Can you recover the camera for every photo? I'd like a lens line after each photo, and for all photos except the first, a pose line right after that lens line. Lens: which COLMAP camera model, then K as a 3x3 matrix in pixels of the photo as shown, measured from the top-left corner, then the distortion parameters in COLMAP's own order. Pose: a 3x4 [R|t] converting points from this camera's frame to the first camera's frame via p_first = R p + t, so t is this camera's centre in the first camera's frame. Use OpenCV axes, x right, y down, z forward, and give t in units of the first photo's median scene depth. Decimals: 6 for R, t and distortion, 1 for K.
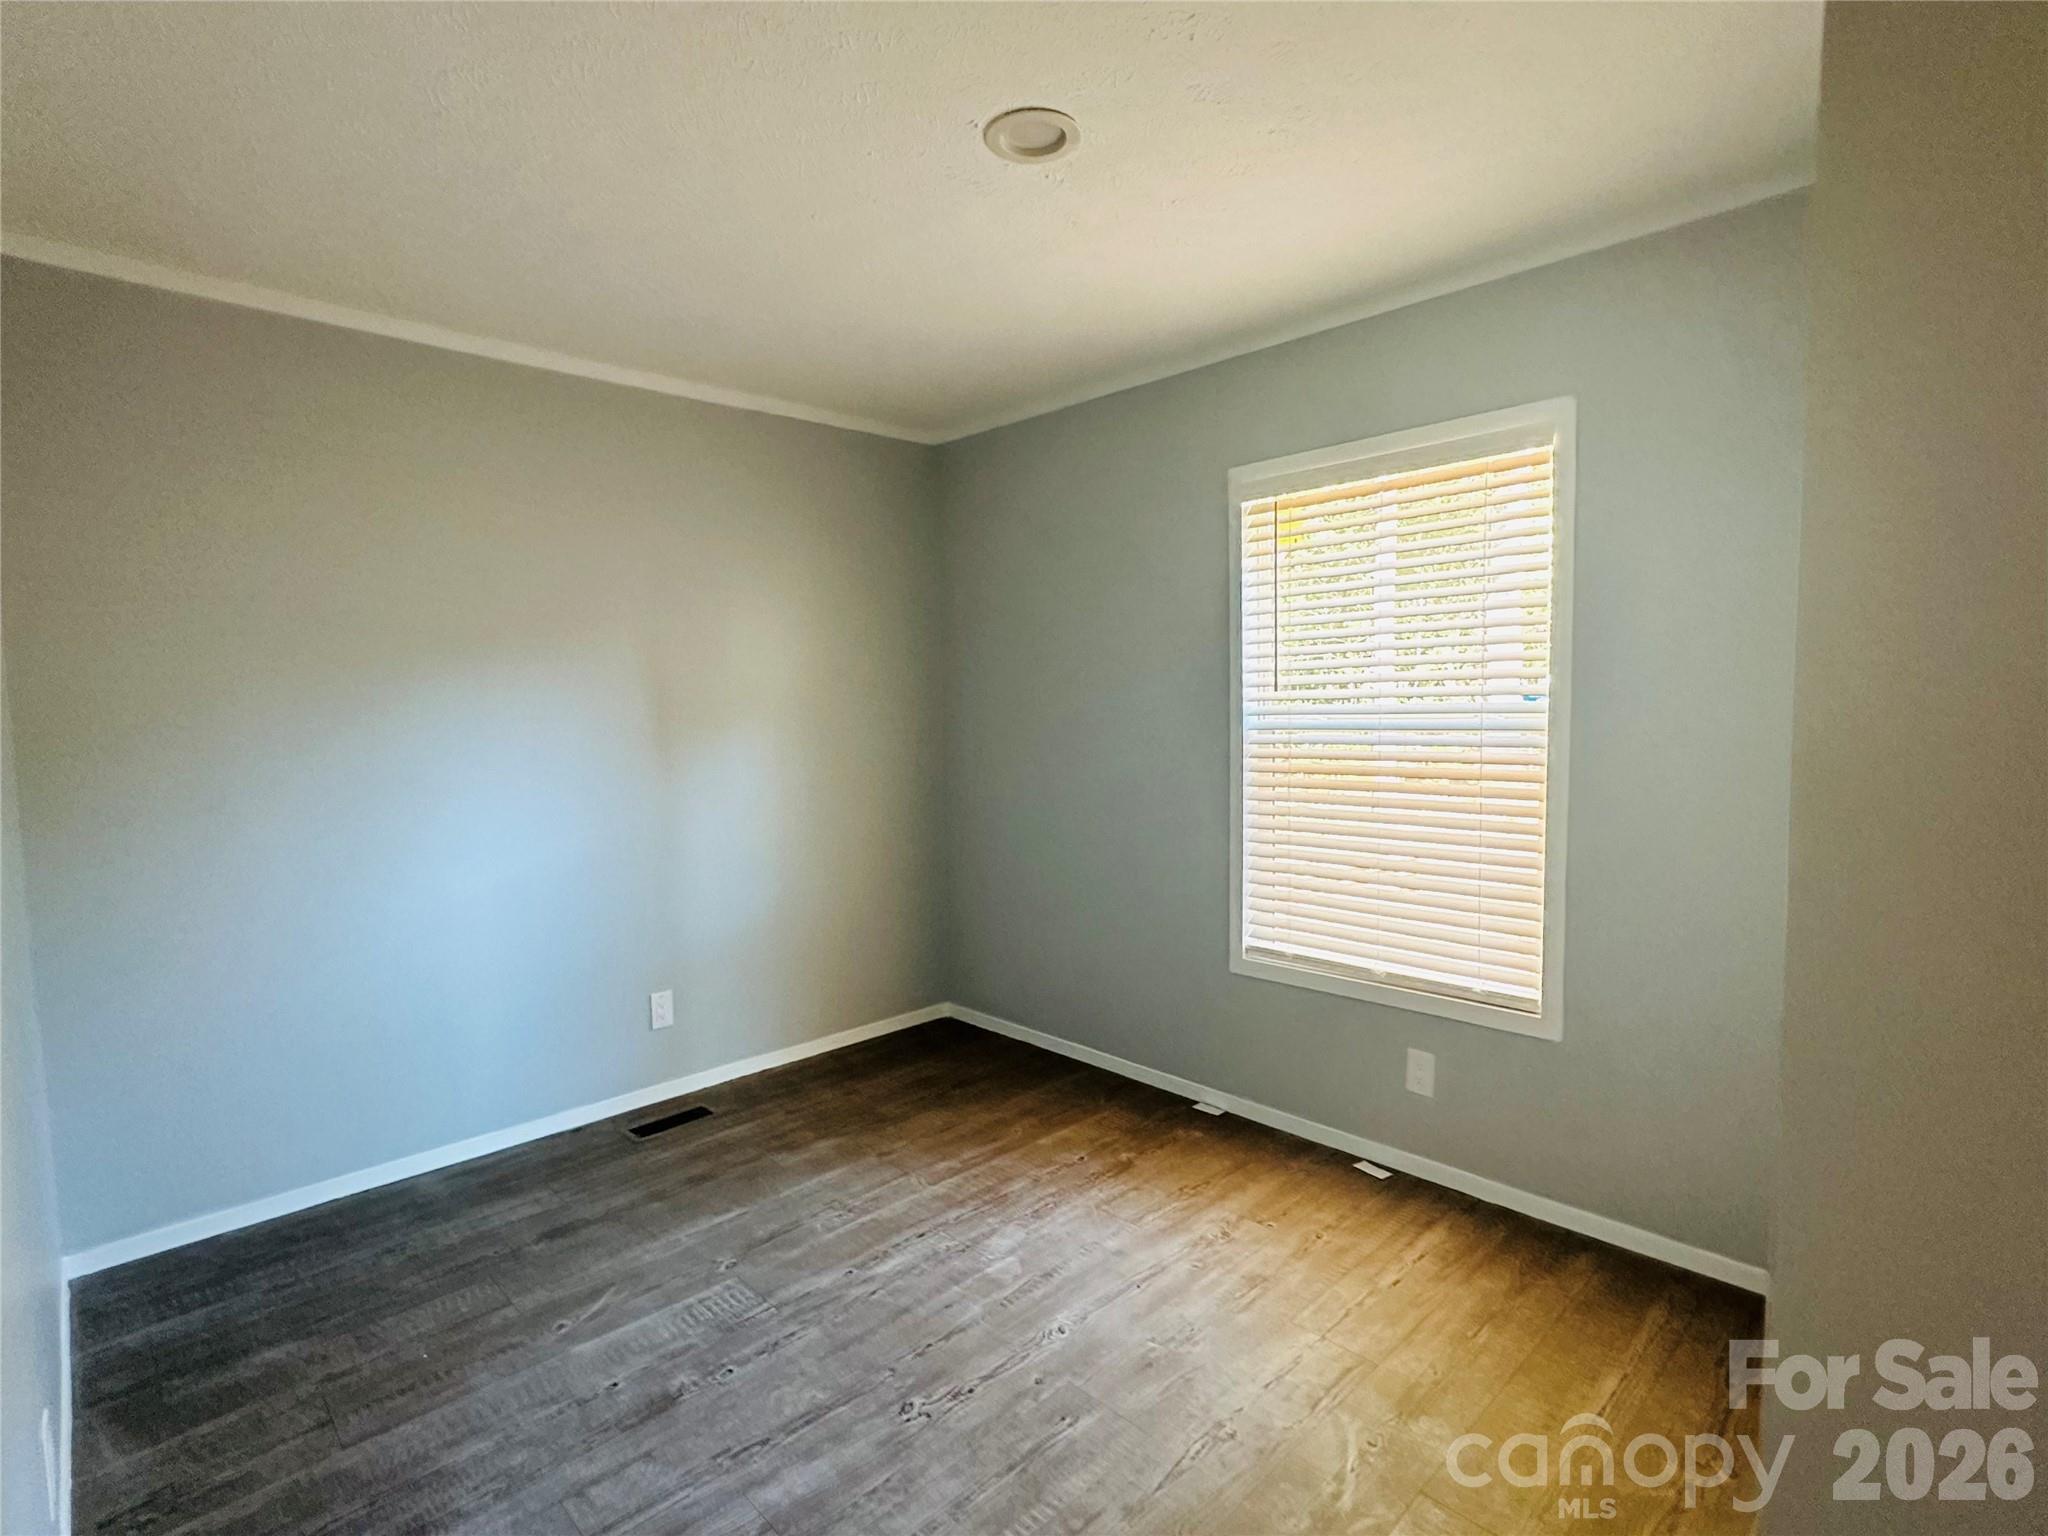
lens RADIAL K [[991.7, 0, 1030.0], [0, 991.7, 765.1], [0, 0, 1]] dist [-0.005510, -0.000389]
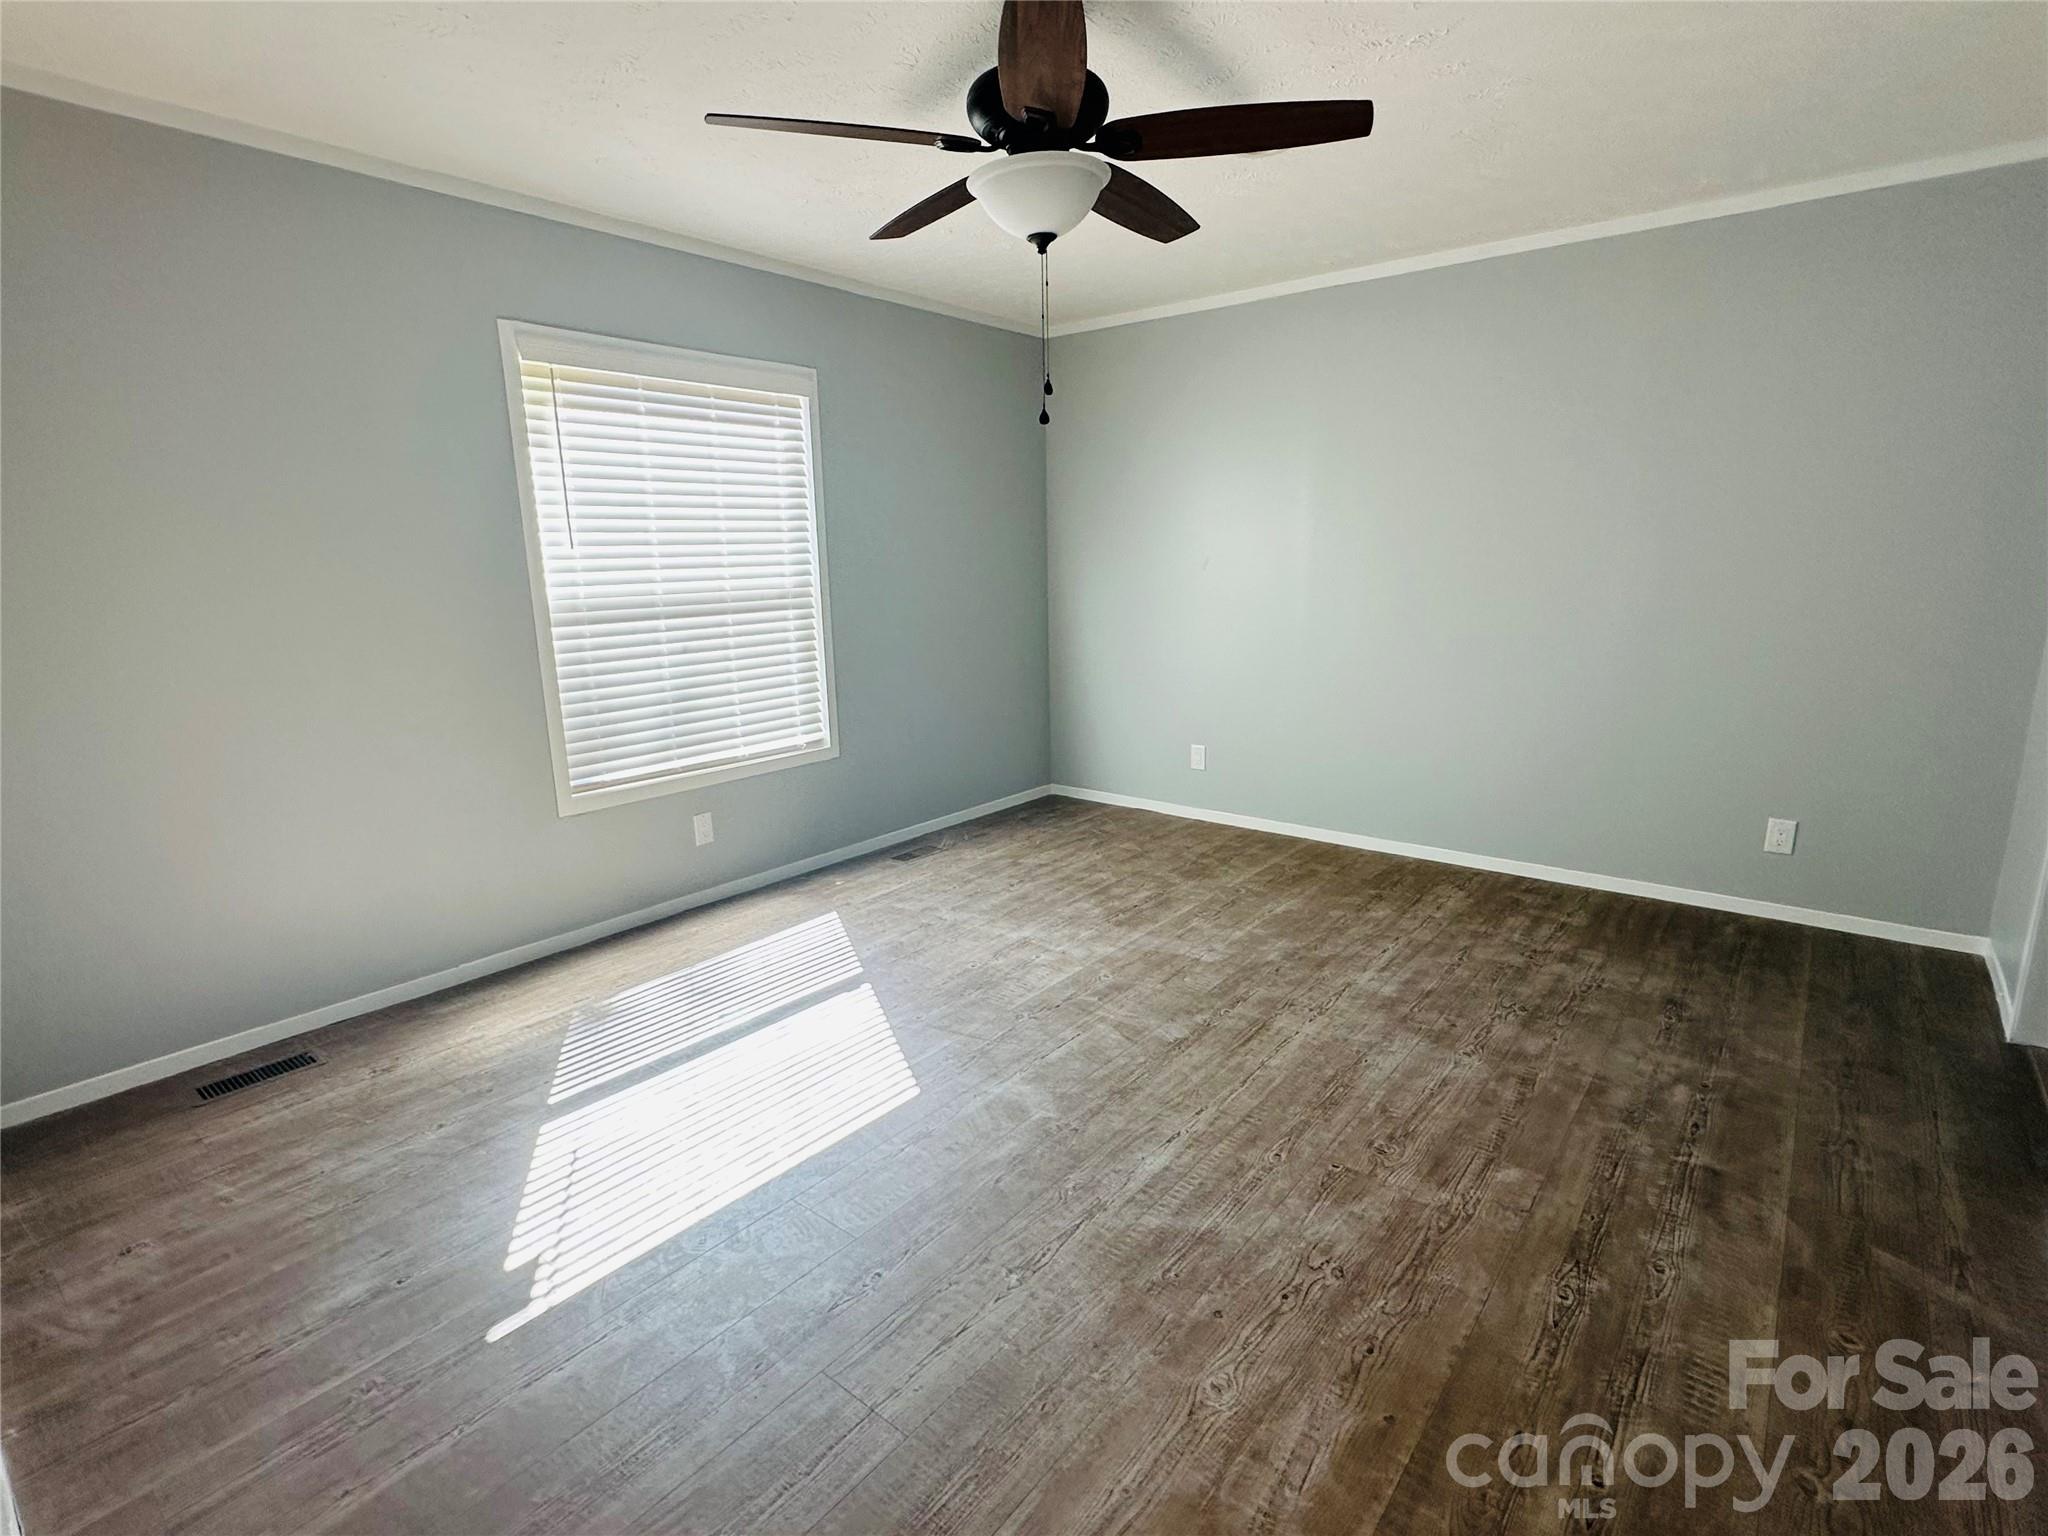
lens RADIAL K [[991.7, 0, 1030.0], [0, 991.7, 765.1], [0, 0, 1]] dist [-0.005510, -0.000389]
pose [[-0.992987, 0.060399, -0.101630, 0.243926], [0.030966, 0.962513, 0.269461, -0.100721], [0.114096, 0.264424, -0.957634, 1.759348]]
